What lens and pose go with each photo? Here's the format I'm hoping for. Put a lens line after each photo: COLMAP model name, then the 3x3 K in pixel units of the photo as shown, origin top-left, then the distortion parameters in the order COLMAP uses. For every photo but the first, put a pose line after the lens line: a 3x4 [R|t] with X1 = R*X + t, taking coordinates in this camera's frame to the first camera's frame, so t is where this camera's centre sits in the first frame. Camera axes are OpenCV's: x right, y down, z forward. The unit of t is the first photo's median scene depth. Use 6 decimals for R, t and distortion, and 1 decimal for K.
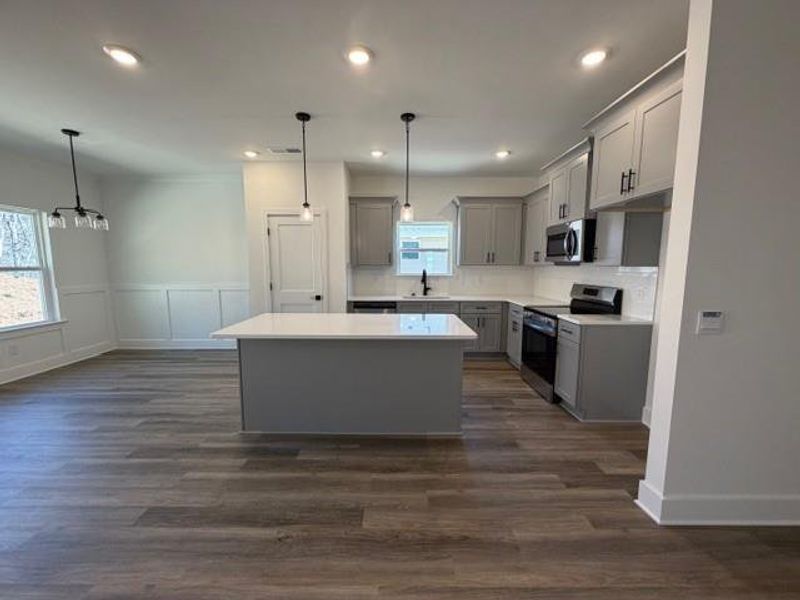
lens RADIAL K [[321.9, 0, 400.0], [0, 321.9, 300.0], [0, 0, 1]] dist [0.000039, 0.000104]
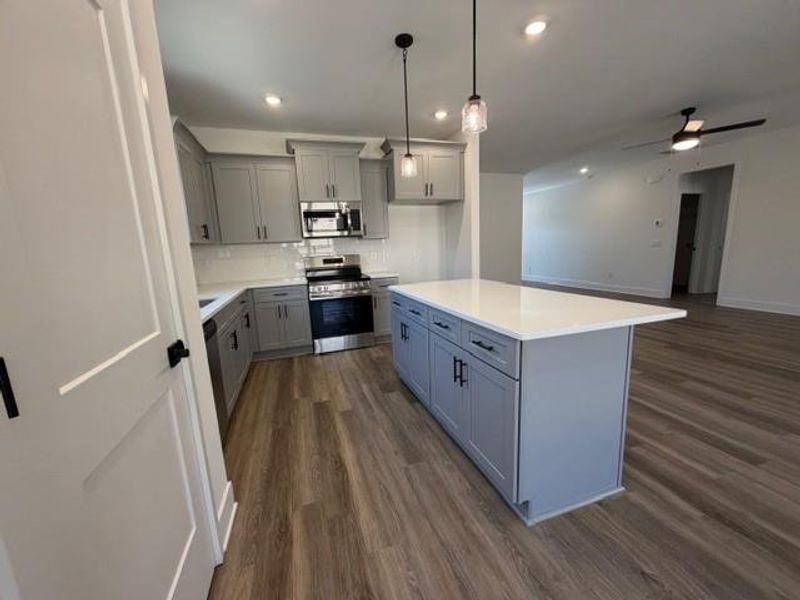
lens RADIAL K [[321.9, 0, 400.0], [0, 321.9, 300.0], [0, 0, 1]] dist [0.000039, 0.000104]
pose [[-0.307769, -0.132358, 0.942210, -0.810205], [0.154620, 0.970156, 0.186790, -0.091009], [-0.938813, 0.203172, -0.278119, 1.352469]]
